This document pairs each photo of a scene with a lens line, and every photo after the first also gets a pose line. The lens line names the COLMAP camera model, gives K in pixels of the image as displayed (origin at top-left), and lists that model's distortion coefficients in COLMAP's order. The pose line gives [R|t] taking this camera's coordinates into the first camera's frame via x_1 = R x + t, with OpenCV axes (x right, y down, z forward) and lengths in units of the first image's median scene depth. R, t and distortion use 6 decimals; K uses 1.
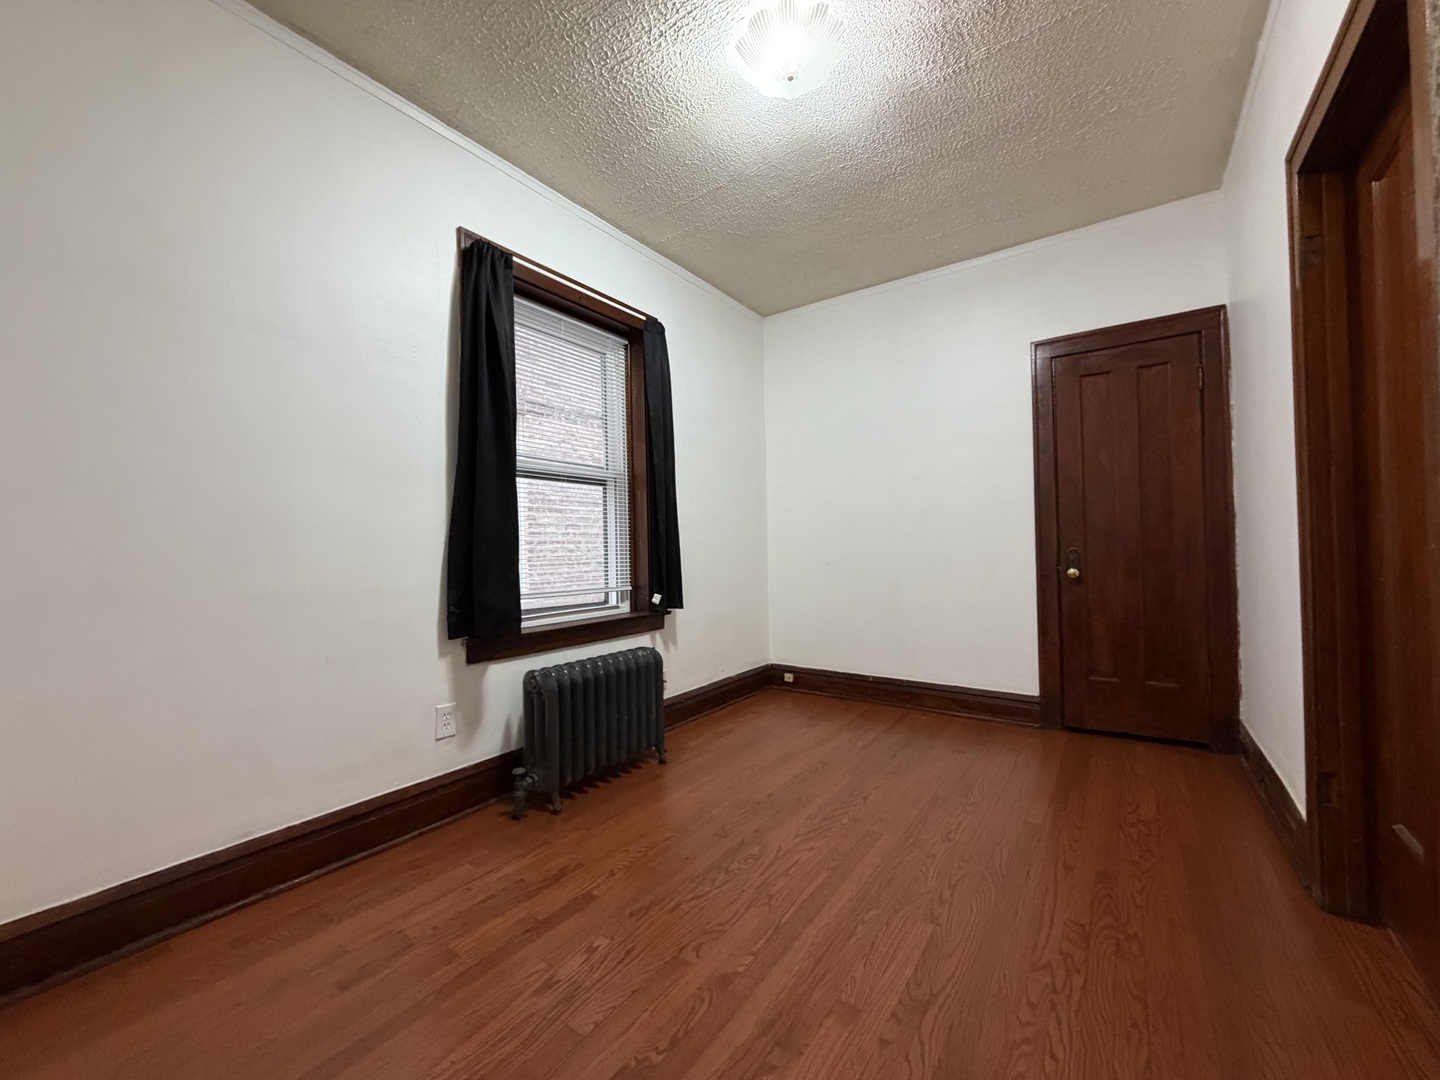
lens RADIAL K [[572.9, 0, 716.7], [0, 572.9, 521.0], [0, 0, 1]] dist [0.001482, 0.000230]
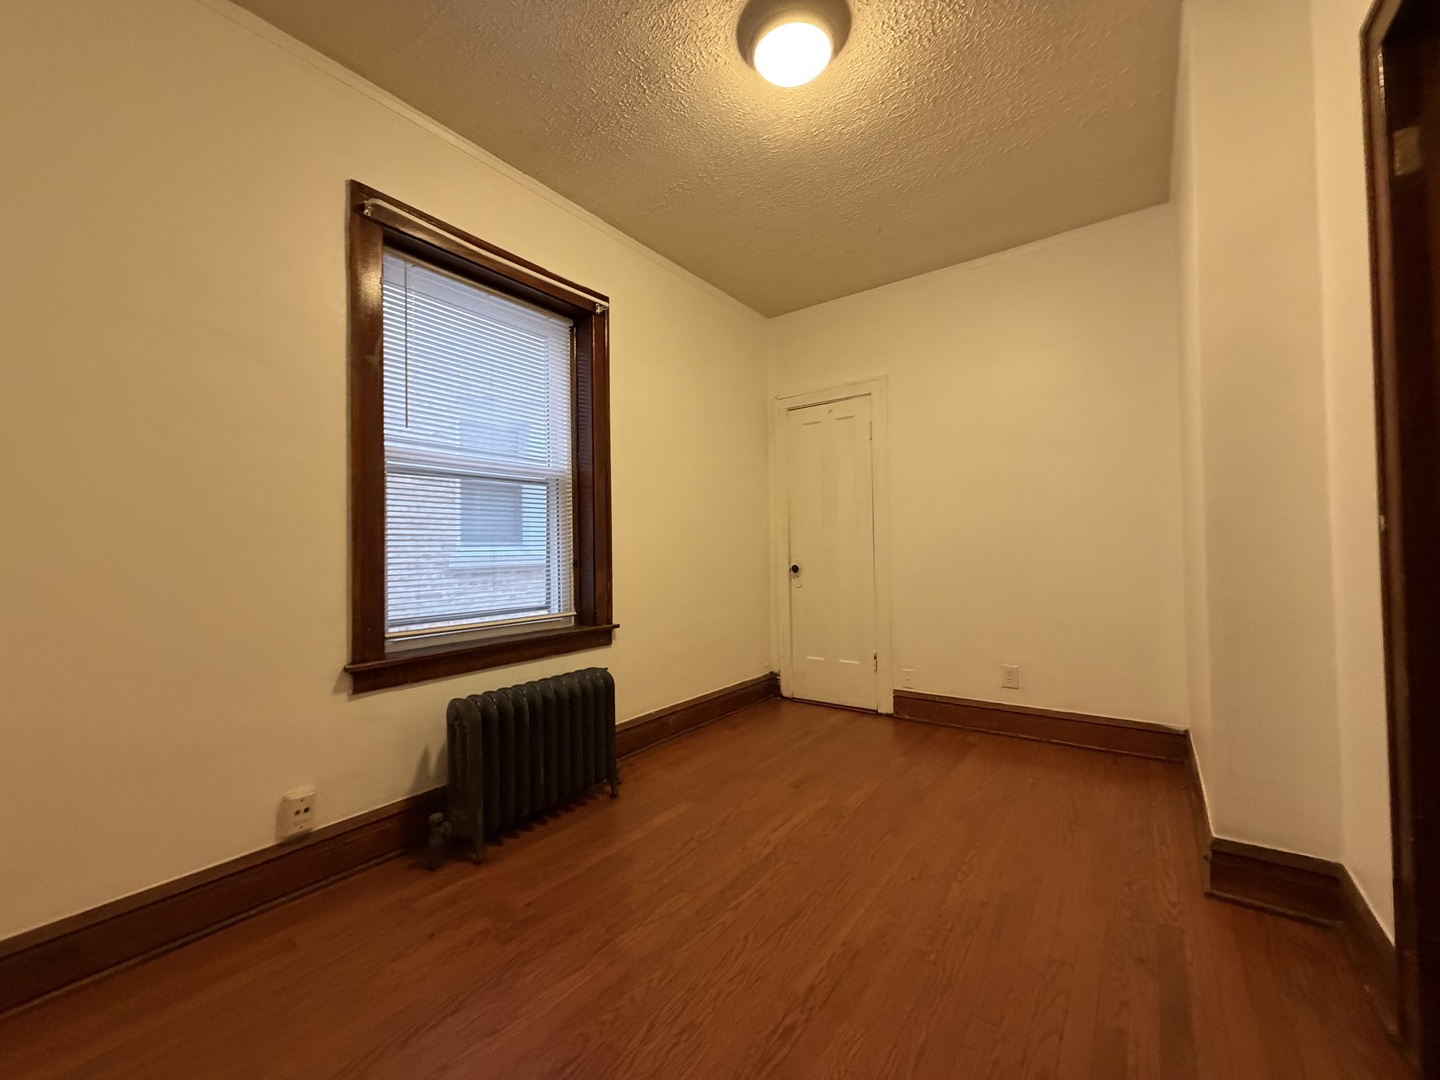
lens RADIAL K [[577.4, 0, 722.6], [0, 577.4, 541.7], [0, 0, 1]] dist [-0.000759, -0.000314]
pose [[0.999912, -0.012447, -0.004552, 0.084092], [0.012558, 0.999604, 0.025165, 0.004002], [0.004237, -0.025220, 0.999673, 0.114840]]
